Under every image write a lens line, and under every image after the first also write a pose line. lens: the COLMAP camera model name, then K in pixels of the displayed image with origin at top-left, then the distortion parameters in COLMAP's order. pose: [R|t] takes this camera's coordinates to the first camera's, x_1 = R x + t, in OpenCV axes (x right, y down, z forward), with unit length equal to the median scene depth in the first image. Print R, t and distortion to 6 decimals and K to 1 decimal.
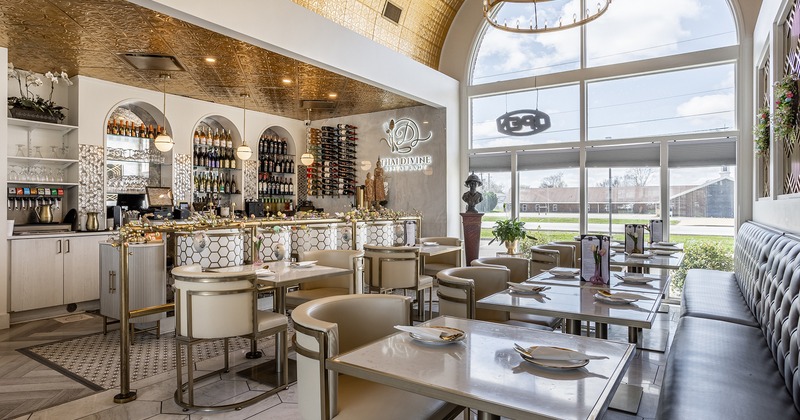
lens RADIAL K [[469.7, 0, 400.0], [0, 469.7, 210.0], [0, 0, 1]] dist [0.003171, 0.001443]
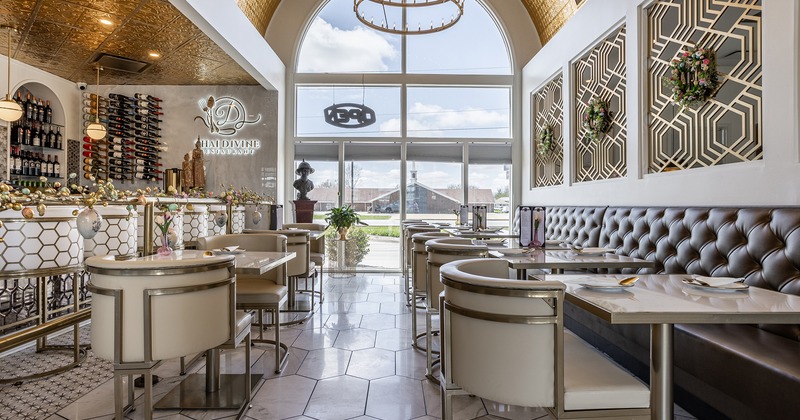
lens RADIAL K [[440.1, 0, 400.0], [0, 440.1, 210.0], [0, 0, 1]] dist [-0.040863, 0.048474]
pose [[0.827425, -0.005096, 0.561554, -0.193072], [0.003551, 0.999986, 0.003842, 0.022543], [-0.561566, -0.001185, 0.827431, 0.112598]]
